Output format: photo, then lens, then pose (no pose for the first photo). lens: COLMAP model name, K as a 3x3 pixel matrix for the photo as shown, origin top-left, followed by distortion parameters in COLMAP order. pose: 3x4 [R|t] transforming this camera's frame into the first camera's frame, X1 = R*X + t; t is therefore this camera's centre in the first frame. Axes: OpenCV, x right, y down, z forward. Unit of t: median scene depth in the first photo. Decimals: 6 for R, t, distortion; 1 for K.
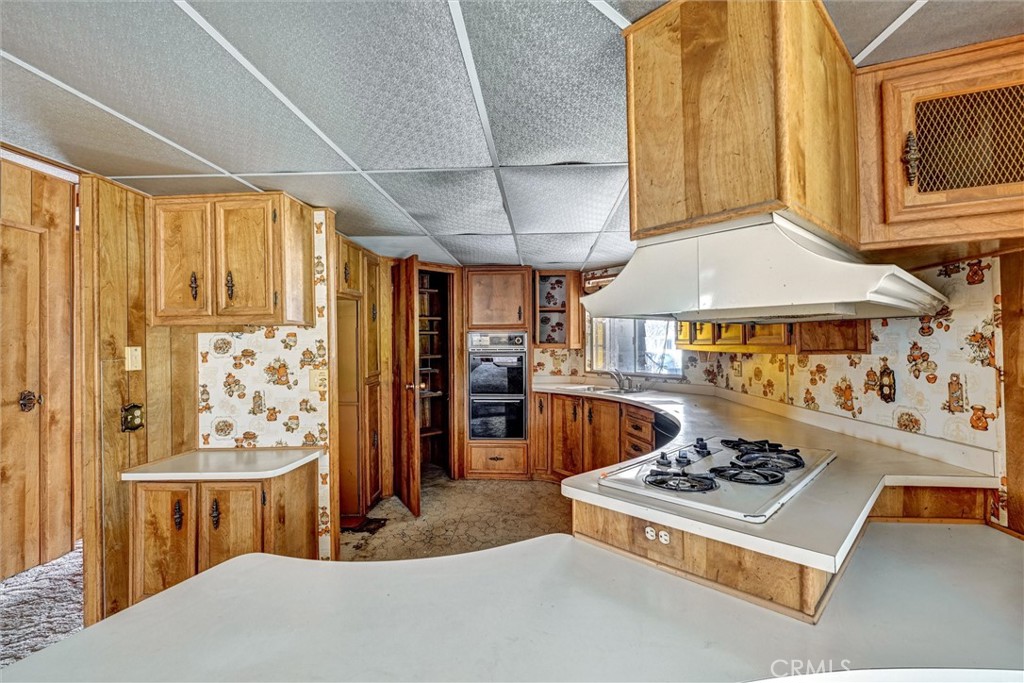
lens RADIAL K [[460.1, 0, 517.2], [0, 460.1, 340.4], [0, 0, 1]] dist [-0.002985, -0.000037]
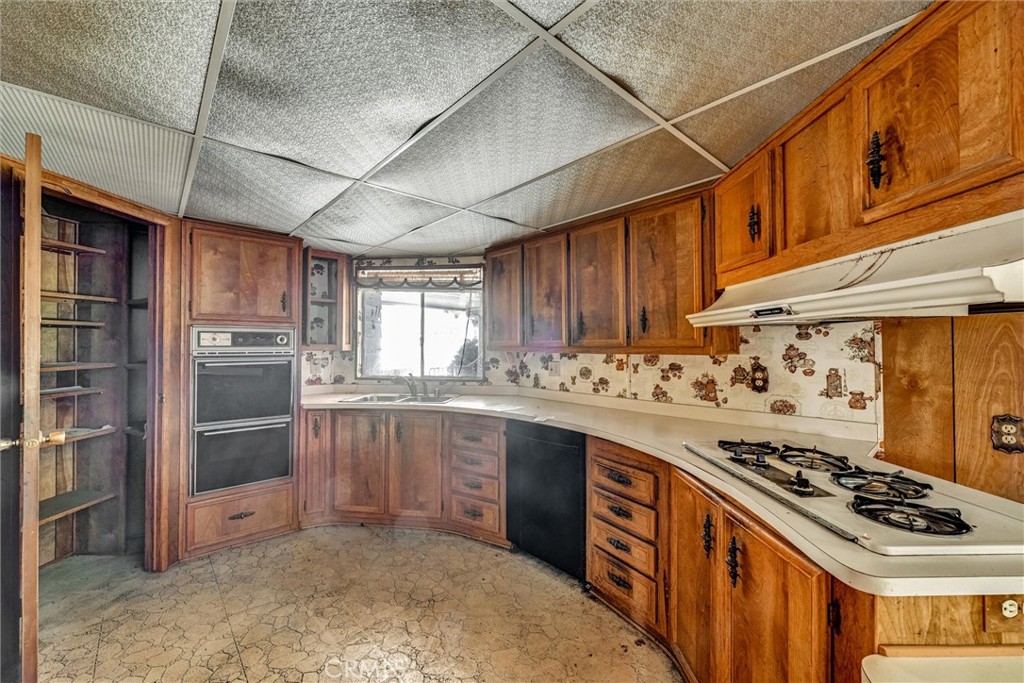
lens RADIAL K [[403.1, 0, 509.3], [0, 403.1, 340.8], [0, 0, 1]] dist [-0.000152, -0.000127]
pose [[0.698385, 0.011648, 0.715628, -0.327998], [-0.008676, 0.999932, -0.007809, 0.006210], [-0.715670, -0.000755, 0.698438, 0.517905]]
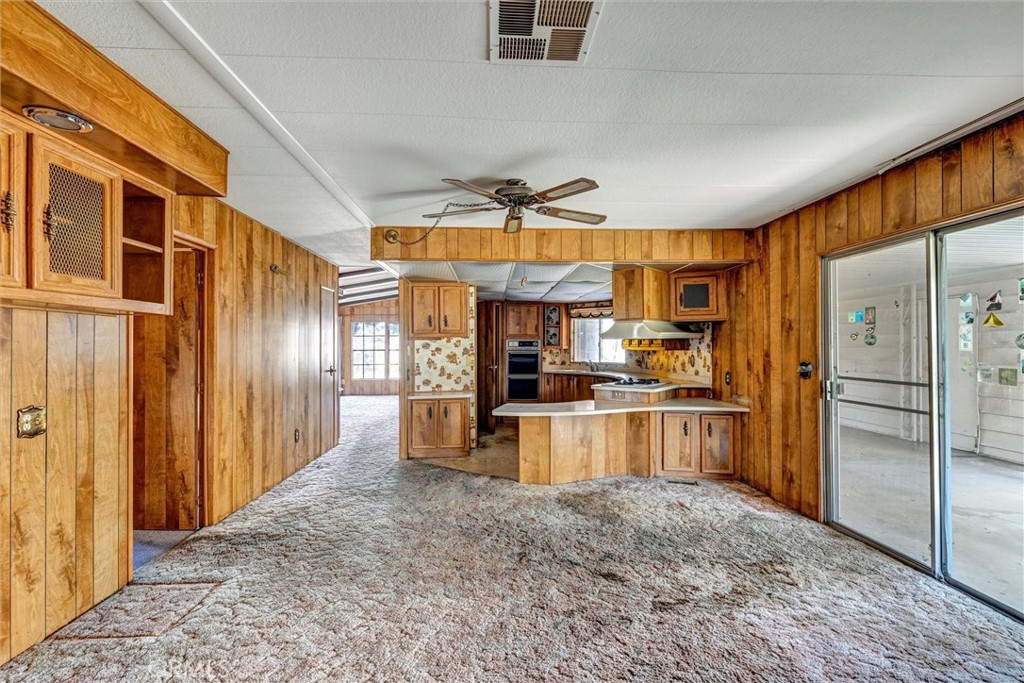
lens RADIAL K [[491.6, 0, 509.5], [0, 491.6, 343.6], [0, 0, 1]] dist [0.001476, 0.000012]
pose [[0.993744, 0.008012, 0.111394, -0.506311], [-0.008349, 0.999962, 0.002561, -0.008168], [-0.111369, -0.003475, 0.993773, -1.427393]]
